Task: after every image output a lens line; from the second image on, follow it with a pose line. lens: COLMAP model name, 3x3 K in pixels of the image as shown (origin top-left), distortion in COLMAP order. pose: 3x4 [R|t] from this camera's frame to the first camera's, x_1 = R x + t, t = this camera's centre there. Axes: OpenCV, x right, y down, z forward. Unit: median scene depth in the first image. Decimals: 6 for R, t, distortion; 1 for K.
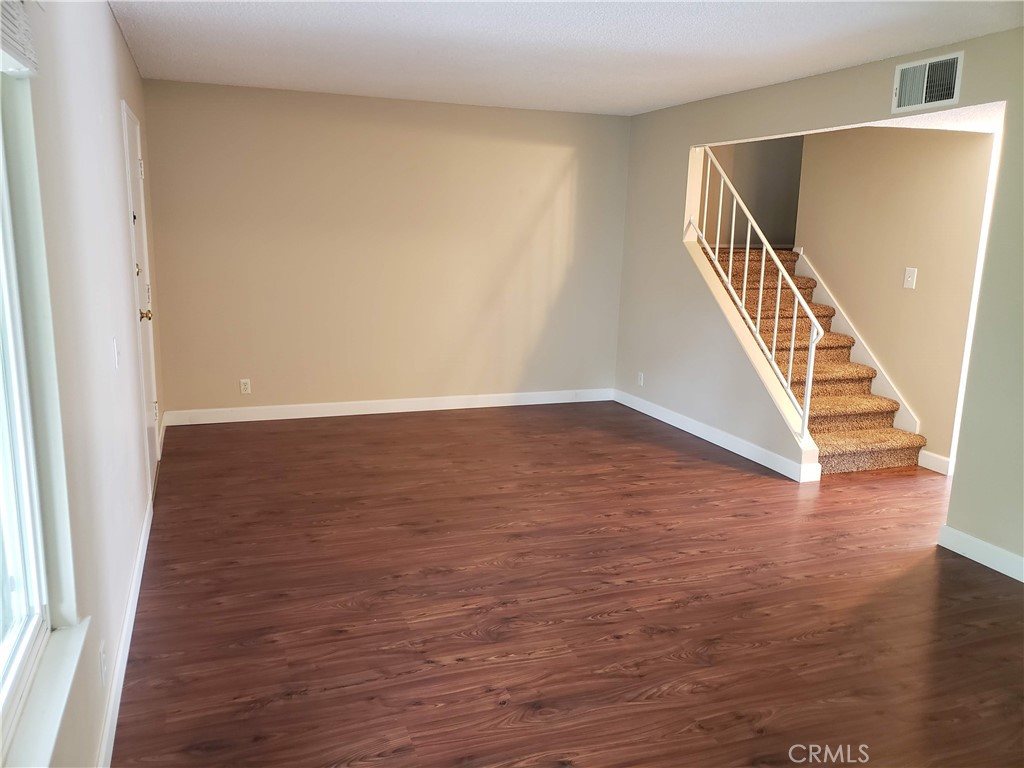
lens RADIAL K [[789.6, 0, 473.1], [0, 789.6, 372.8], [0, 0, 1]] dist [0.059236, -0.073315]
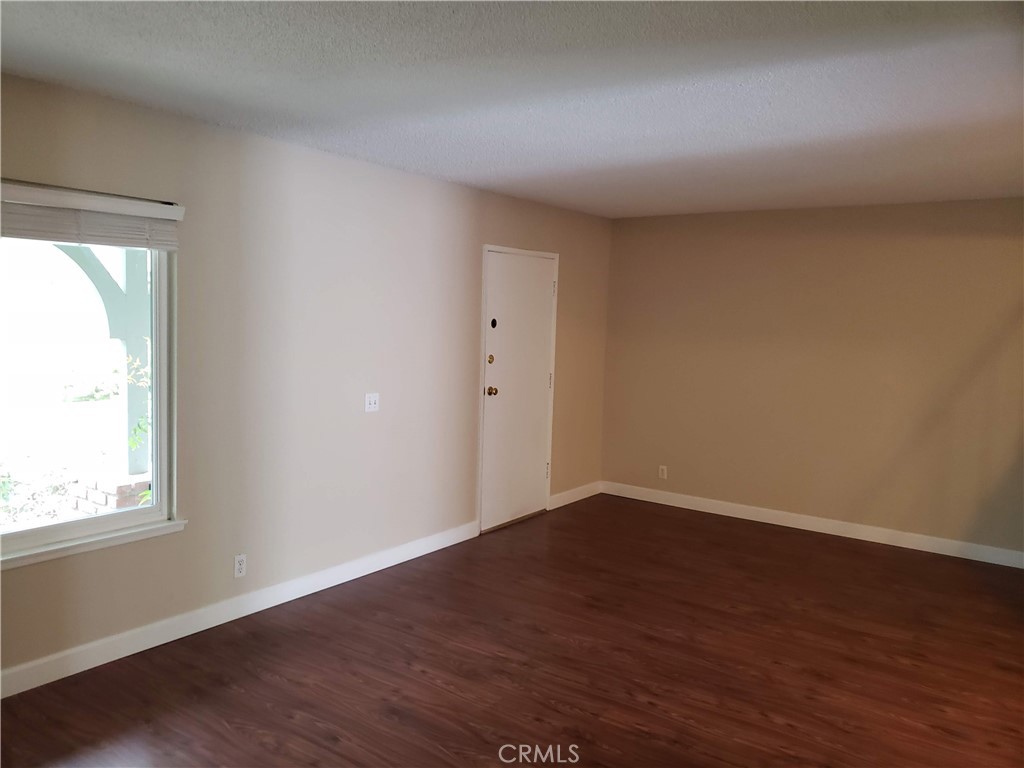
lens RADIAL K [[789.6, 0, 492.5], [0, 789.6, 360.5], [0, 0, 1]] dist [0.059236, -0.073315]
pose [[0.569396, 0.042608, -0.820958, 0.765070], [-0.170204, 0.983127, -0.067024, -0.034999], [0.804250, 0.177893, 0.567041, 0.225293]]
